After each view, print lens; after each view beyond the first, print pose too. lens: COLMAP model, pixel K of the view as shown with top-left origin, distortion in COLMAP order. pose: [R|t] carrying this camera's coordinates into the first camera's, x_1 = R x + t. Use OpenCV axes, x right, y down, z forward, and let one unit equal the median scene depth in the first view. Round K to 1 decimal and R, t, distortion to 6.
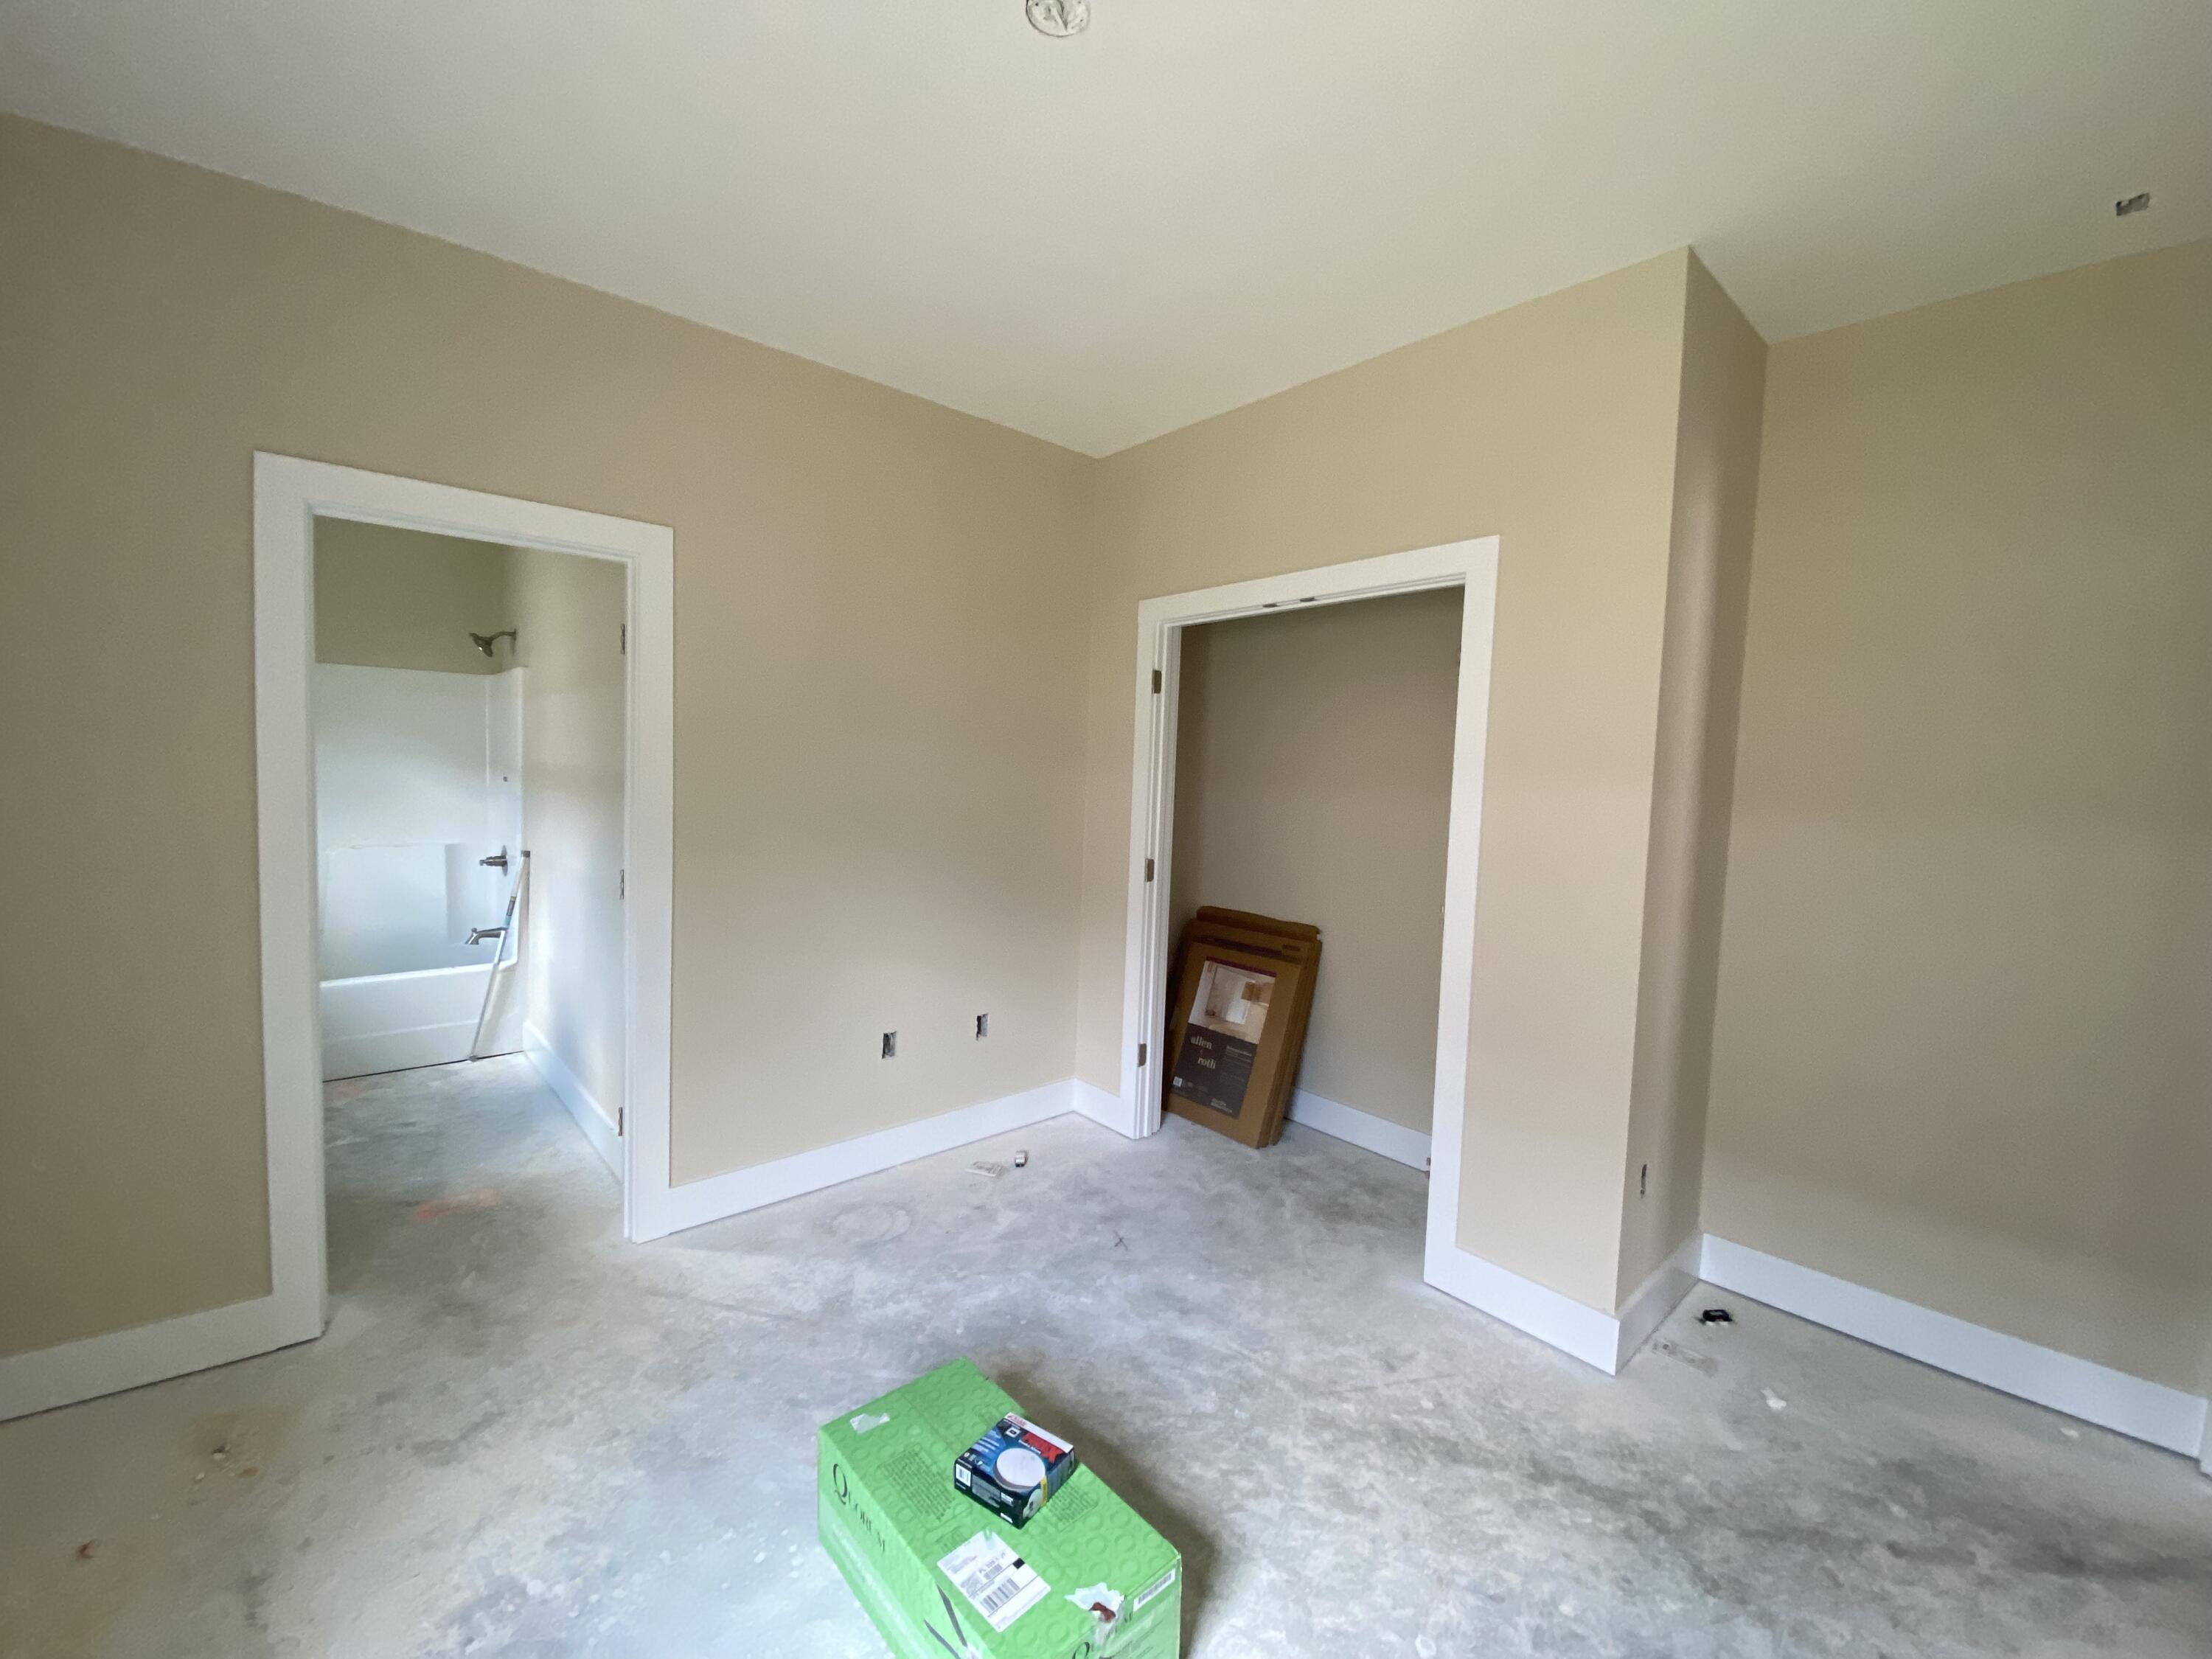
lens RADIAL K [[894.0, 0, 1122.2], [0, 894.0, 818.5], [0, 0, 1]] dist [-0.000772, -0.001023]
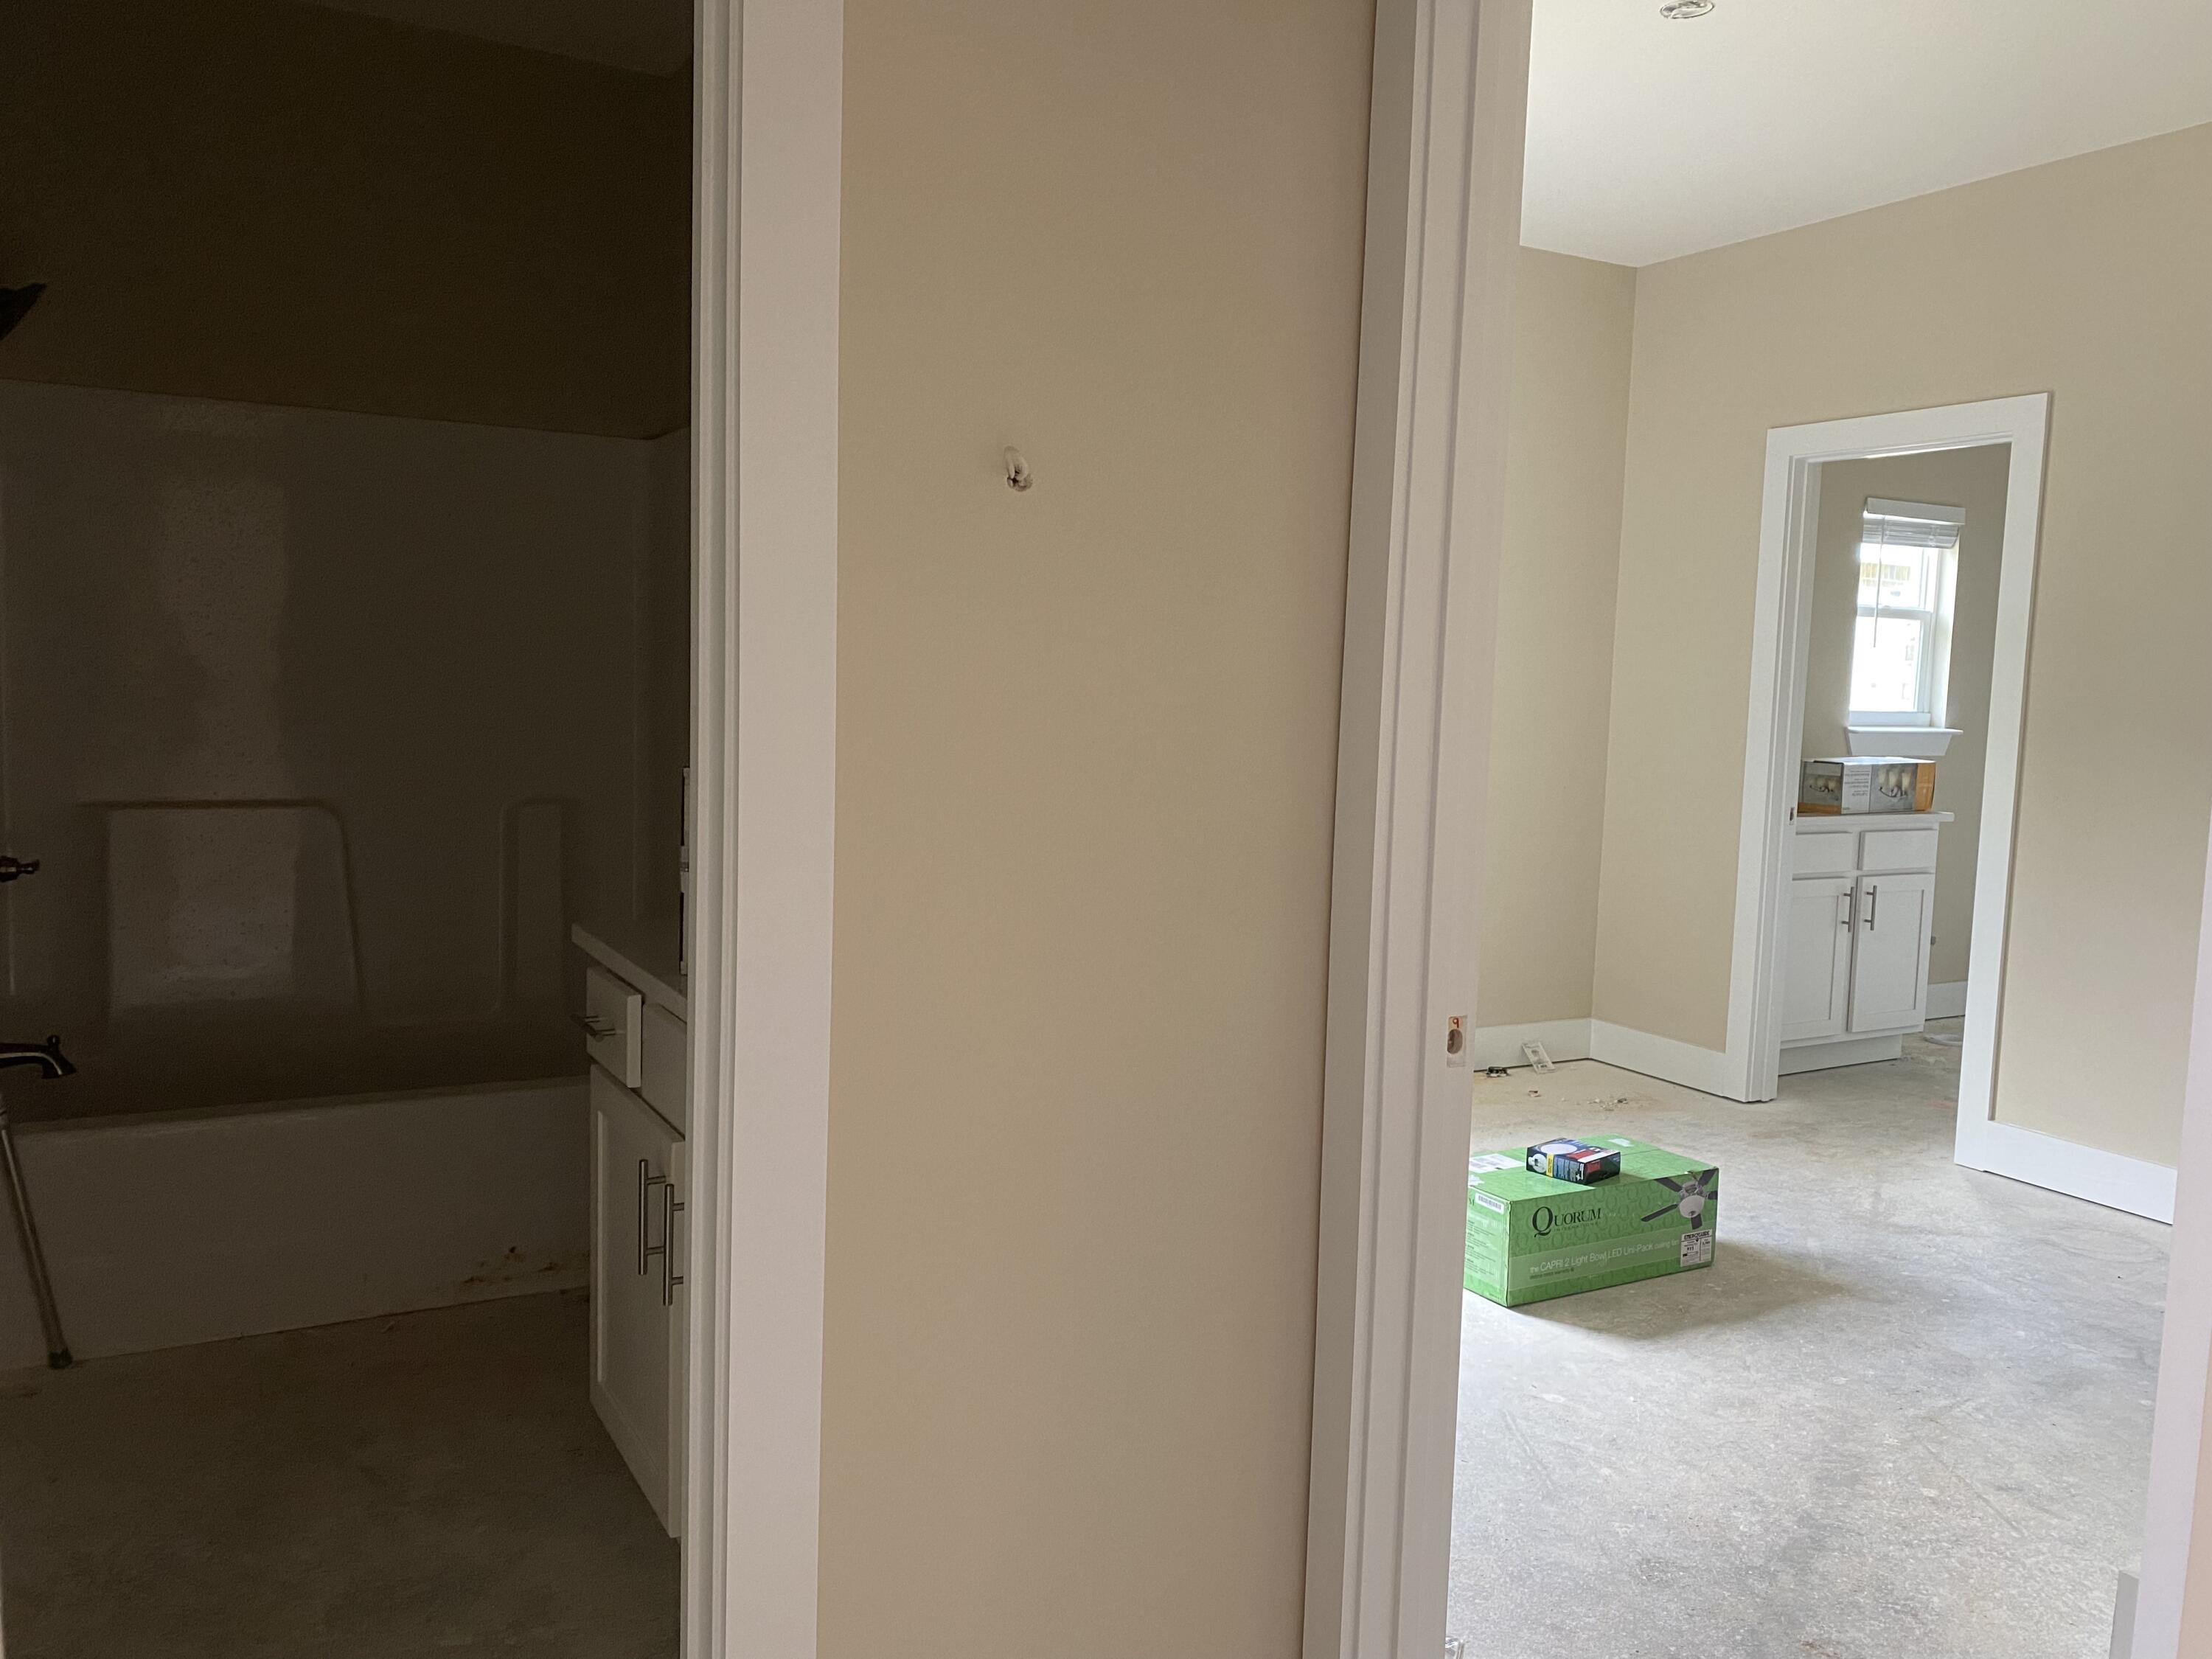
lens RADIAL K [[1710.5, 0, 1115.8], [0, 1710.5, 821.2], [0, 0, 1]] dist [0.011270, -0.011595]
pose [[-0.215008, 0.043271, -0.975653, 1.748923], [-0.089141, 0.993978, 0.063728, 0.098055], [0.972536, 0.100673, -0.209856, 0.596302]]
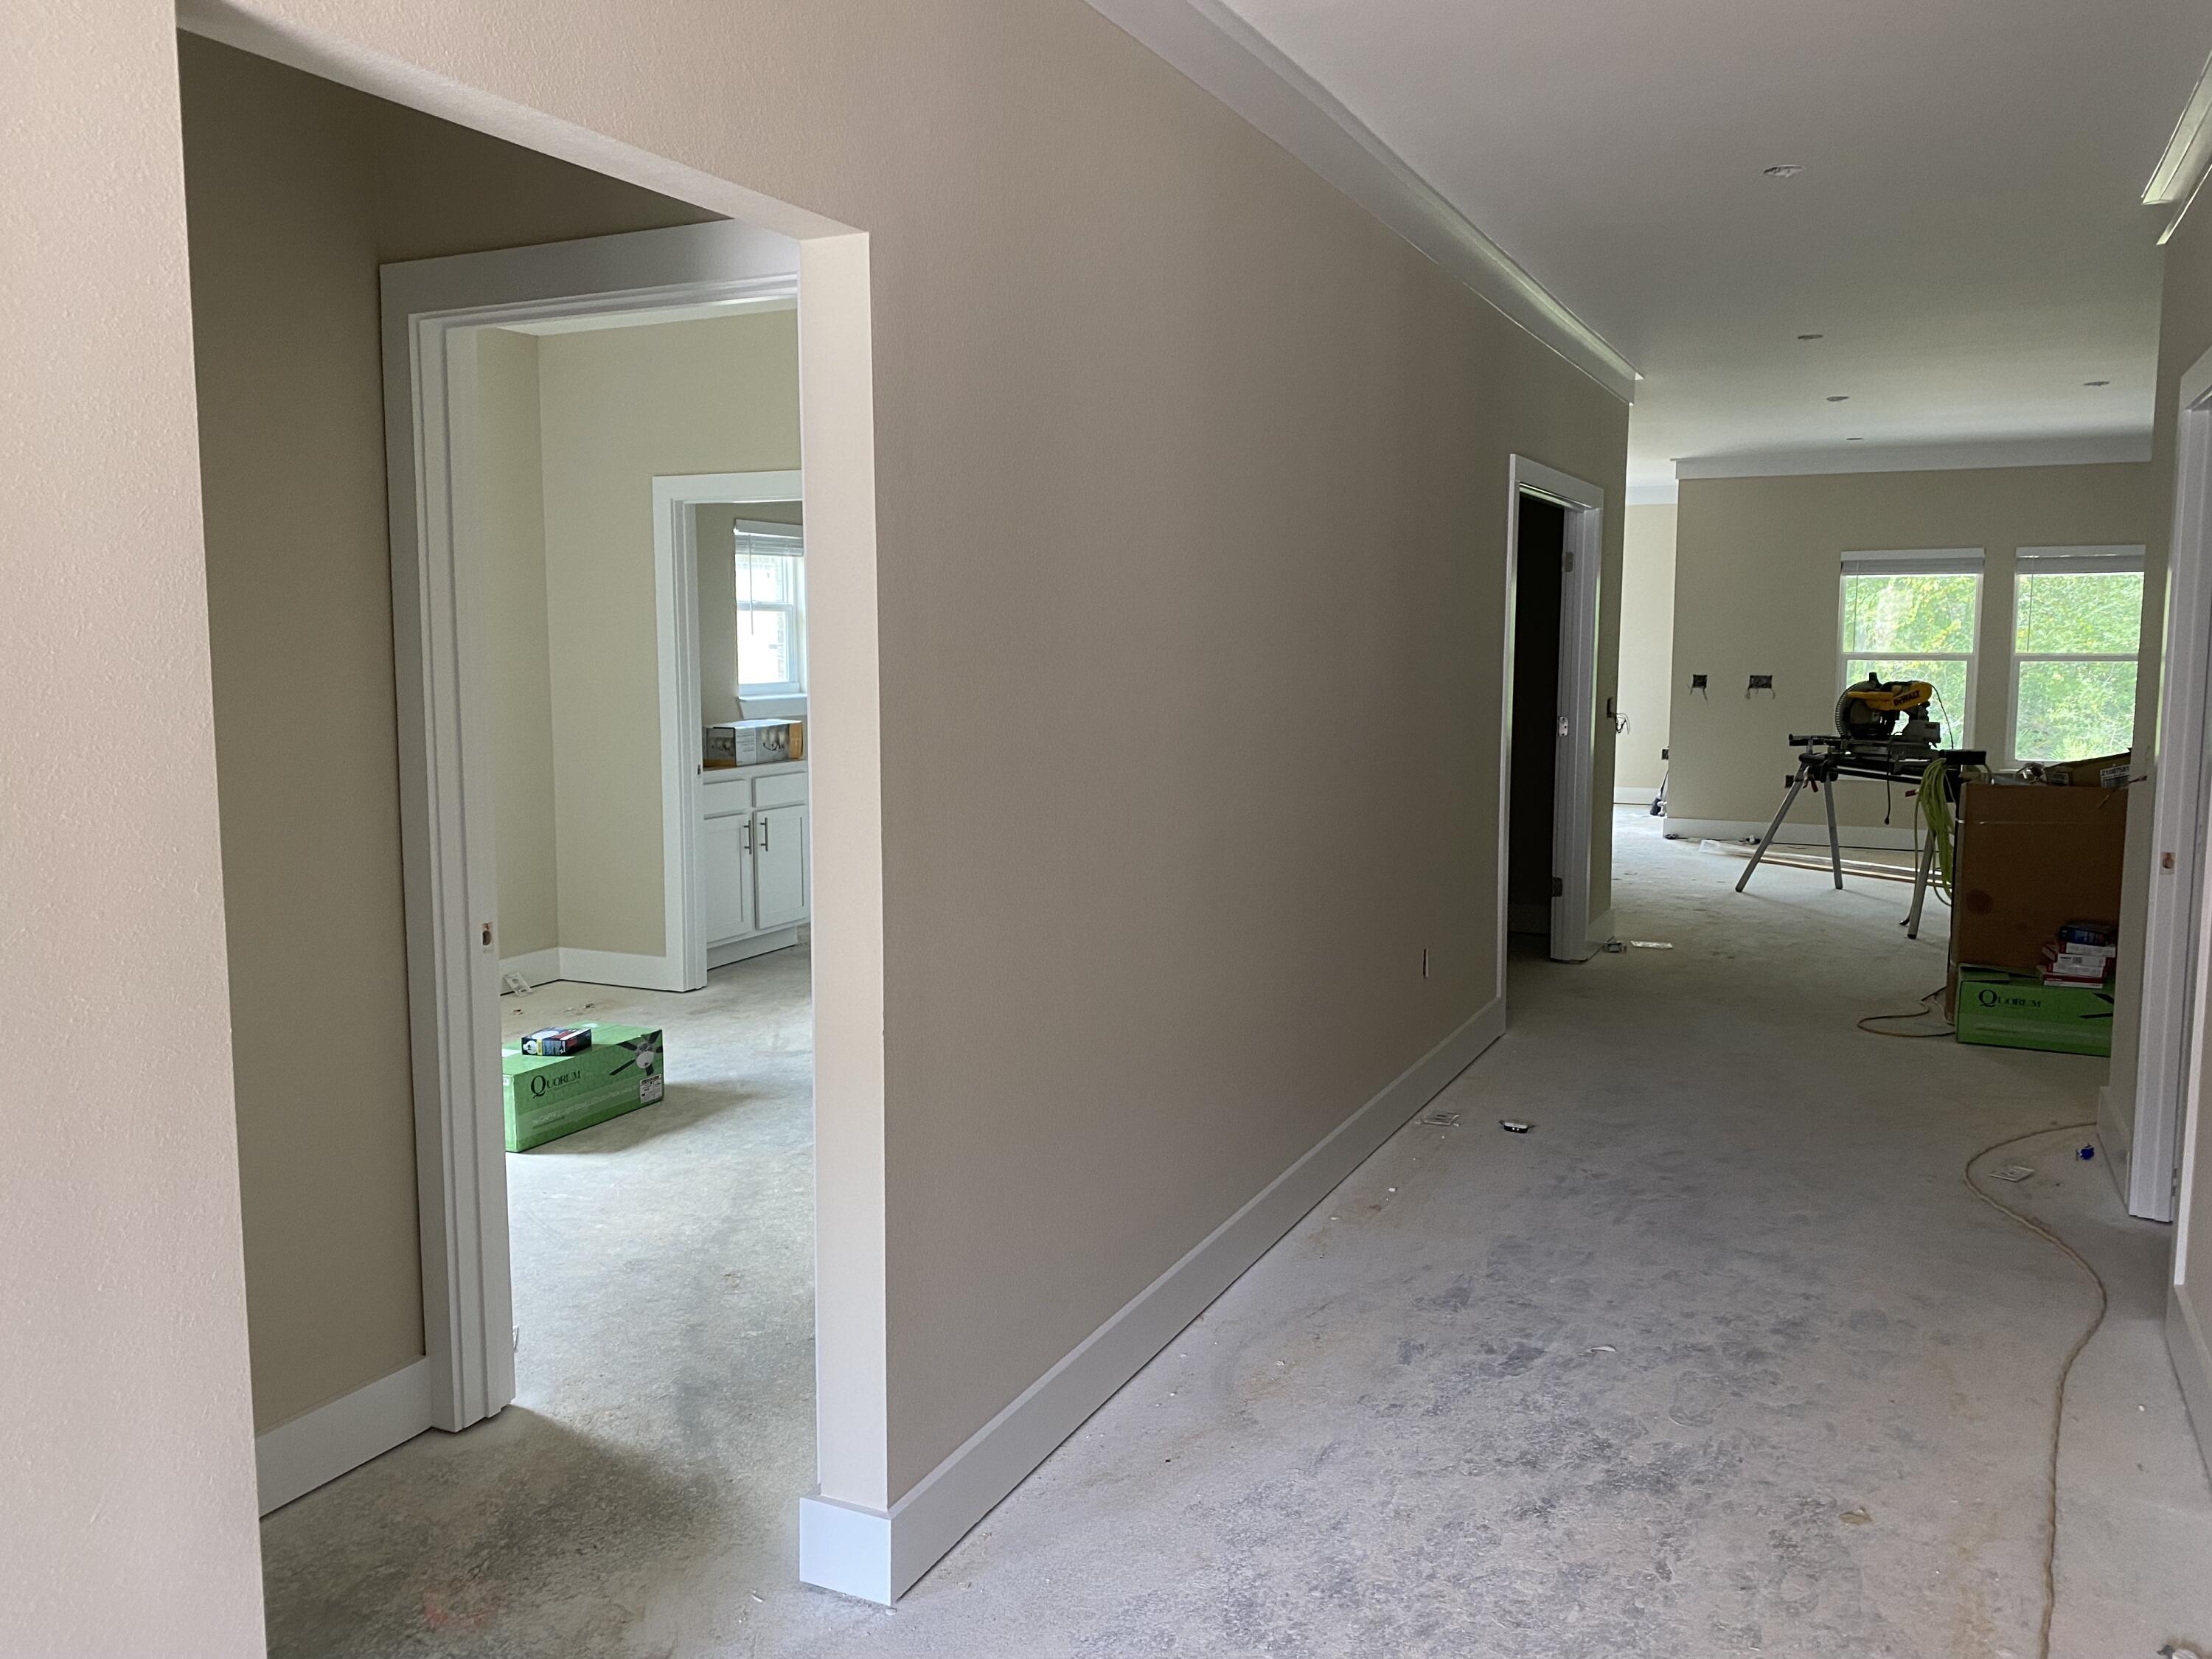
lens RADIAL K [[1710.5, 0, 1169.7], [0, 1710.5, 806.7], [0, 0, 1]] dist [0.011270, -0.011595]
pose [[0.399764, 0.057299, -0.914825, 2.479982], [-0.030181, 0.998326, 0.049340, 0.038989], [0.916121, 0.007886, 0.400825, 0.540555]]
